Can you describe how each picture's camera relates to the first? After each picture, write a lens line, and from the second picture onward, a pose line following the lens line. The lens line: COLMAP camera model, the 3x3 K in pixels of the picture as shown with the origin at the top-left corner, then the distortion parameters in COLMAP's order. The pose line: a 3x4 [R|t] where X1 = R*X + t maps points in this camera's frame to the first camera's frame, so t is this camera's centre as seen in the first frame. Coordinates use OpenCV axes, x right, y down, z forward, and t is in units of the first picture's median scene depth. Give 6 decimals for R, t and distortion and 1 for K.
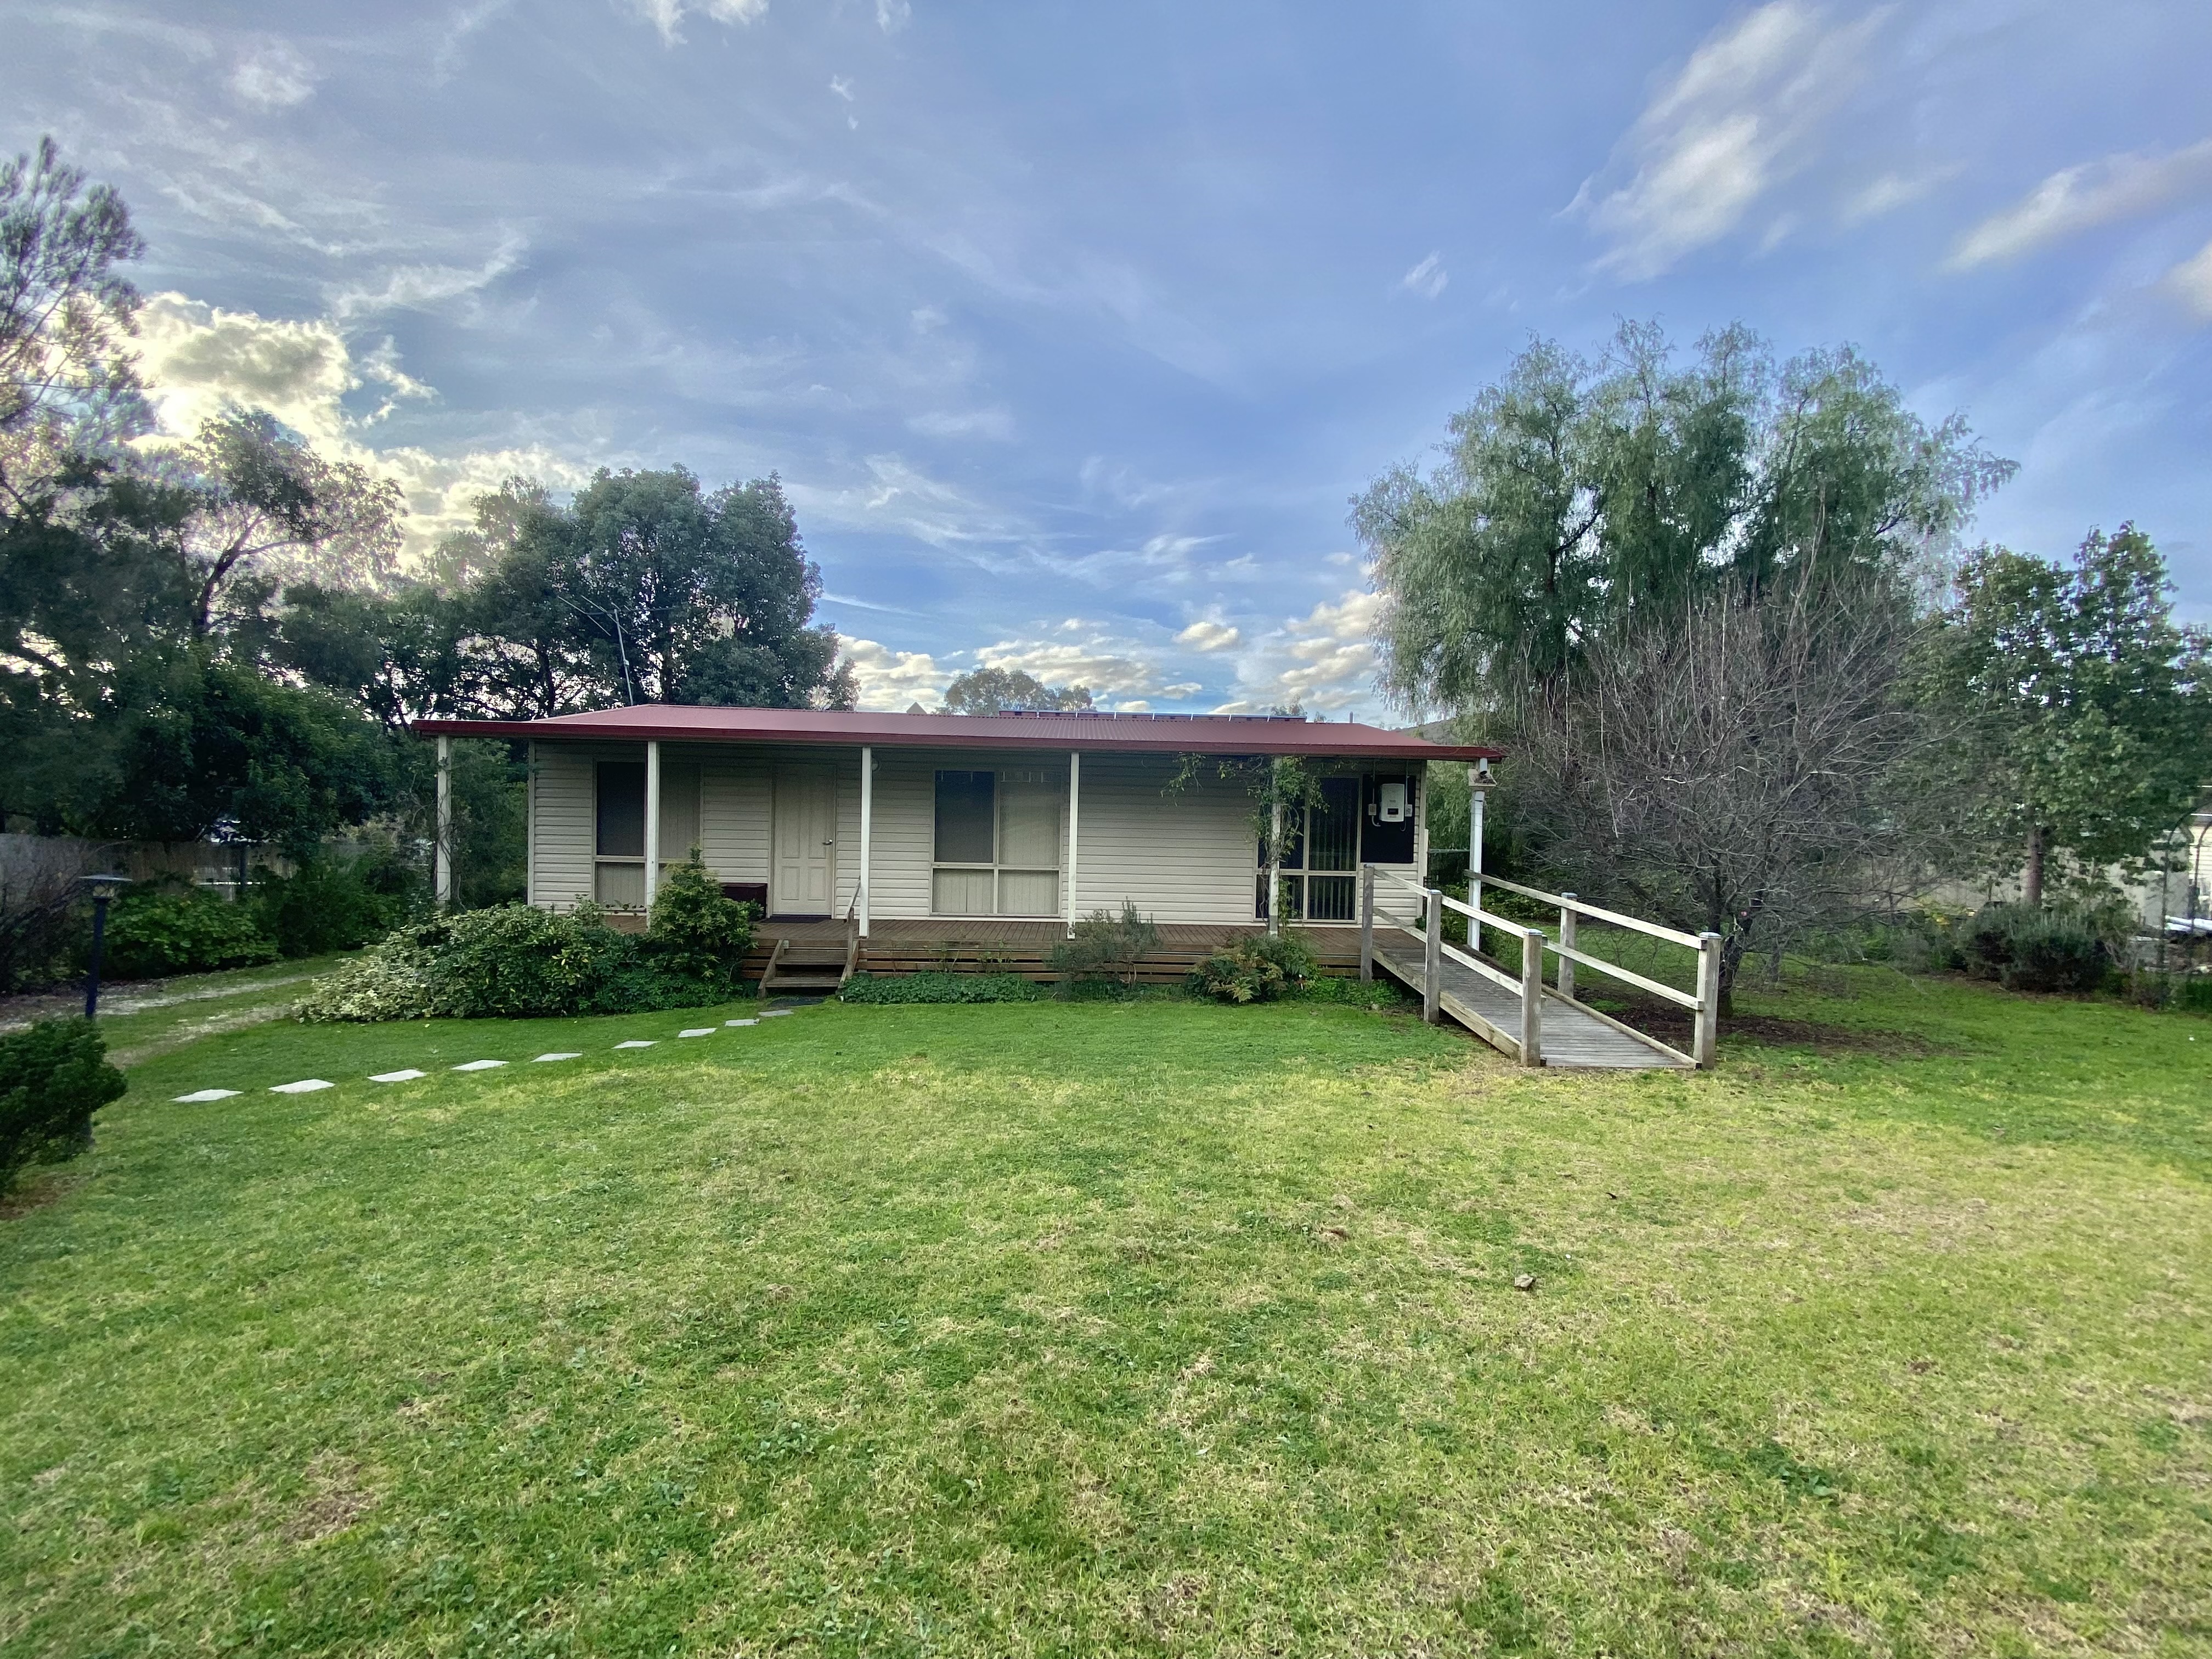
lens RADIAL K [[904.4, 0, 1121.8], [0, 904.4, 834.4], [0, 0, 1]] dist [0.008948, -0.005844]
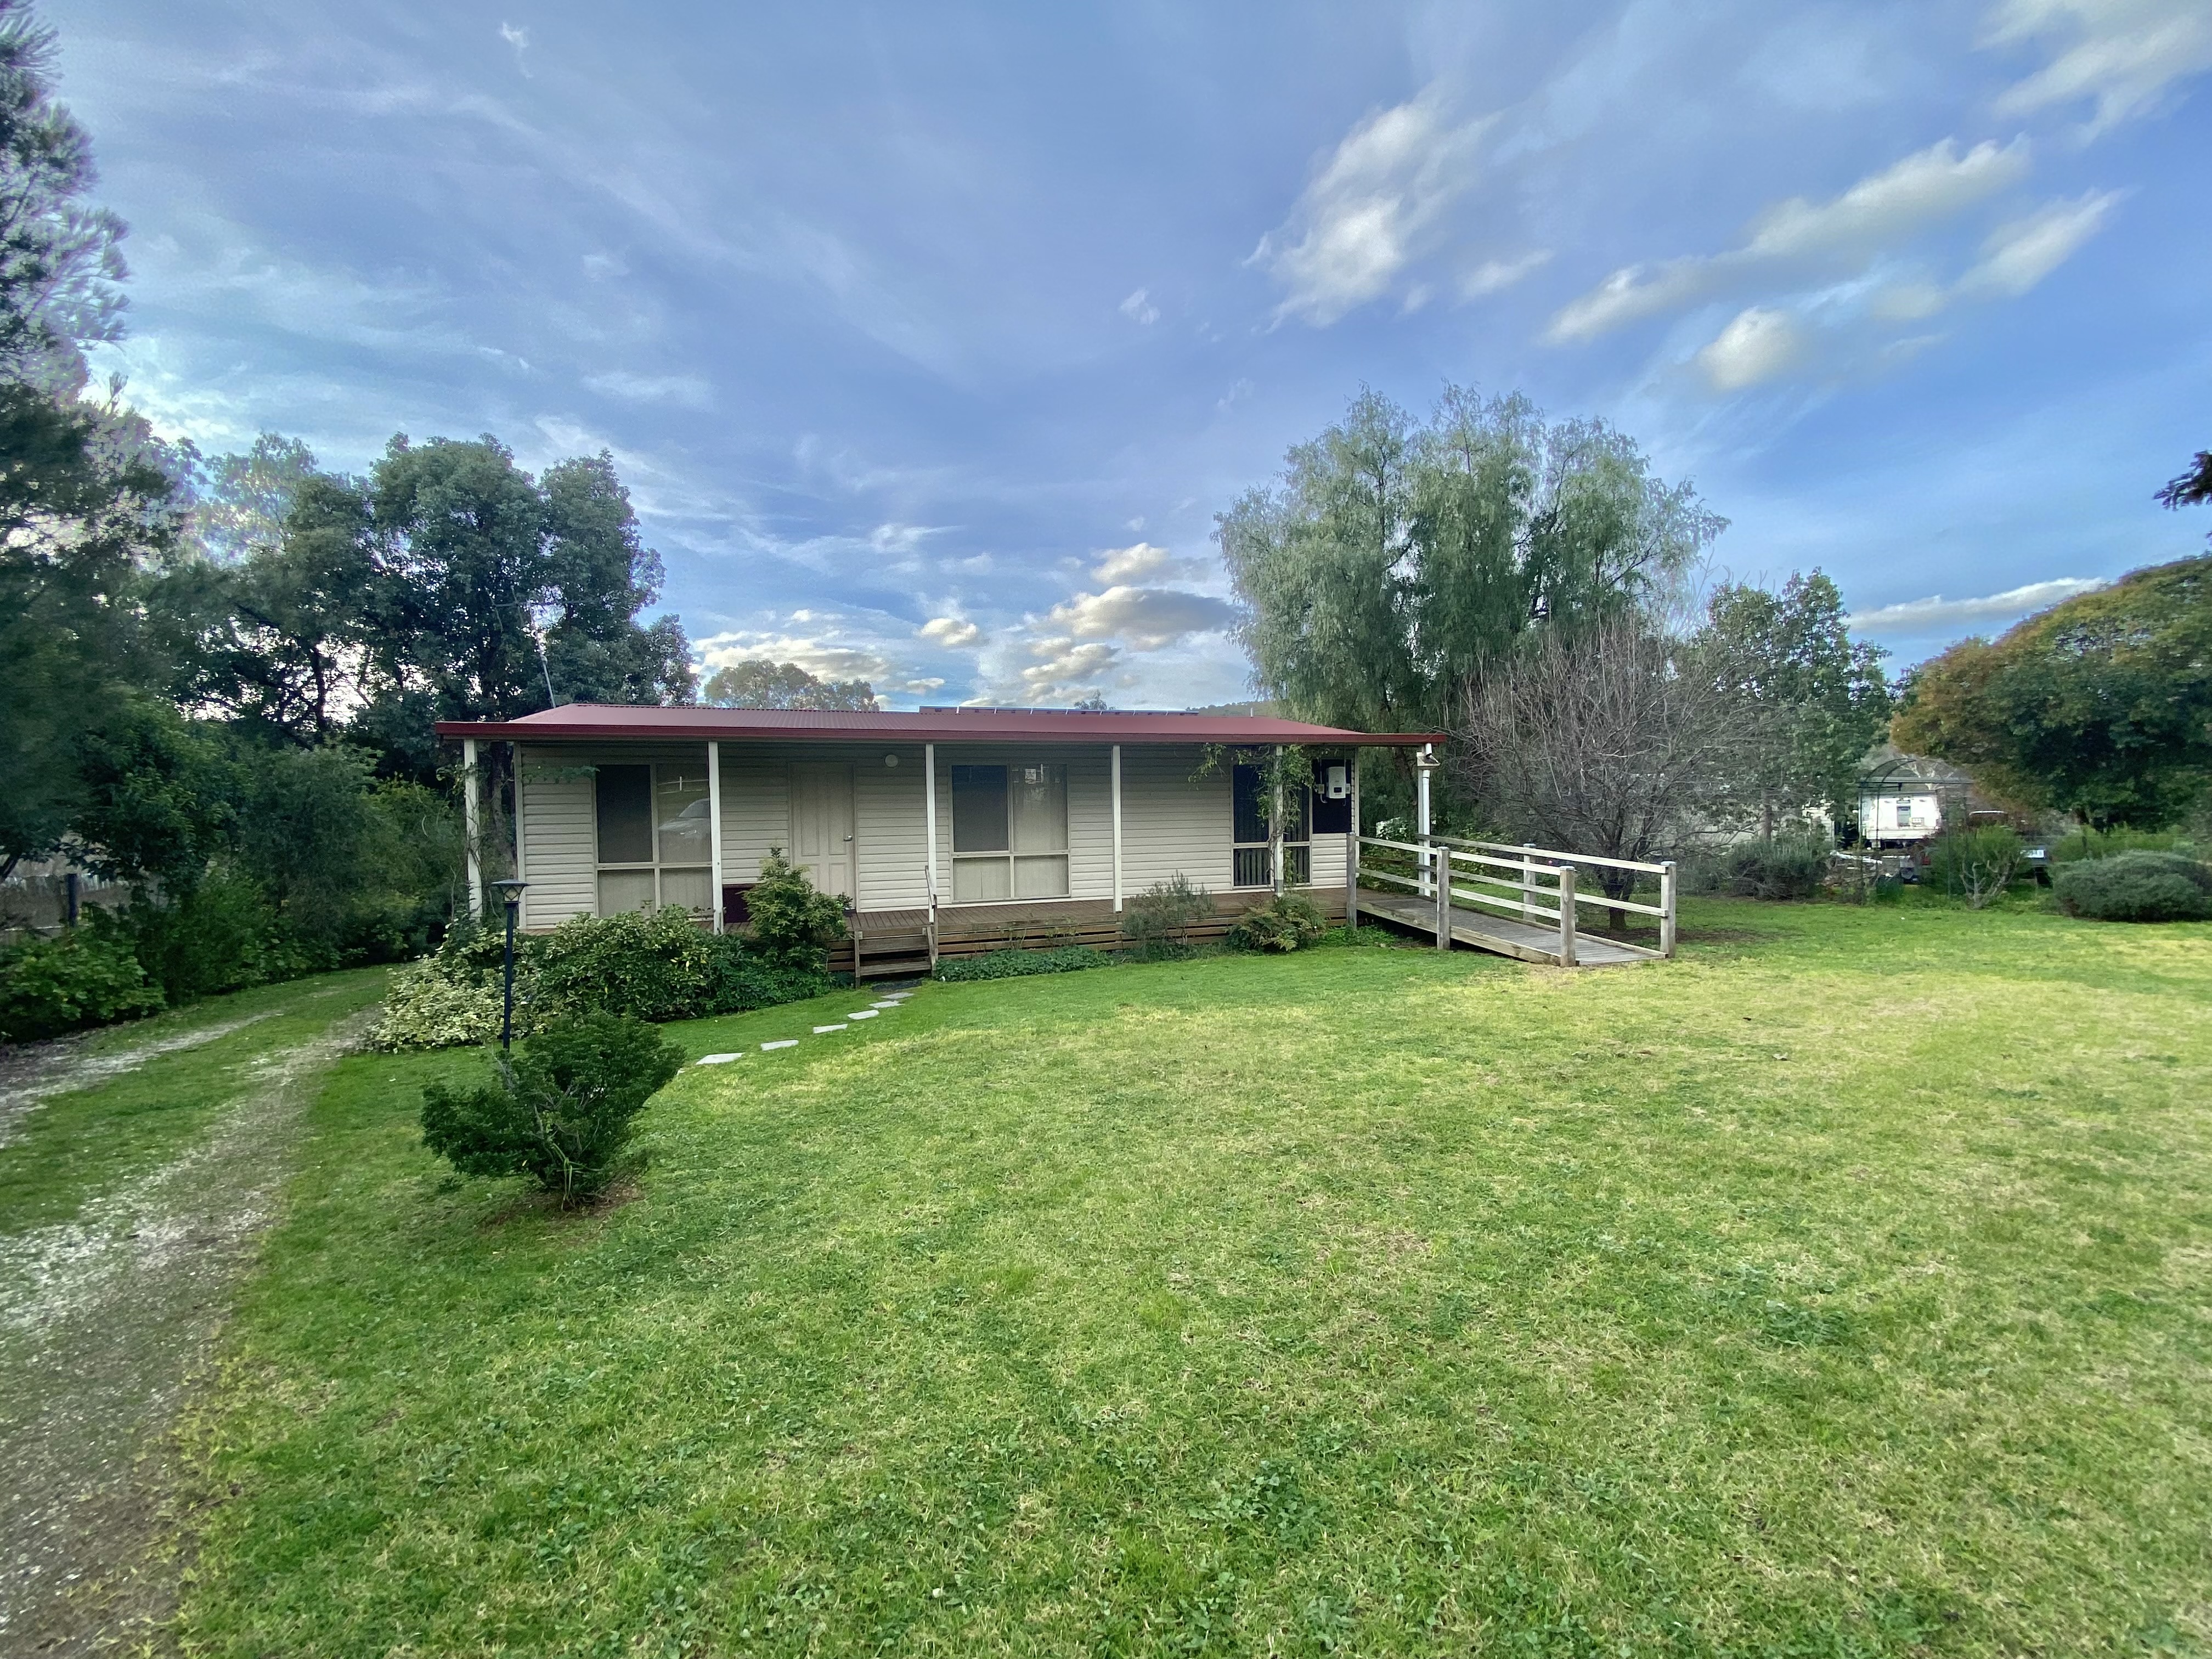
lens RADIAL K [[904.4, 0, 1122.8], [0, 904.4, 830.9], [0, 0, 1]] dist [0.008948, -0.005844]
pose [[0.958886, -0.046346, 0.279982, -0.319802], [0.045917, 0.998912, 0.008094, 0.006682], [-0.280053, 0.005095, 0.959971, -0.064244]]
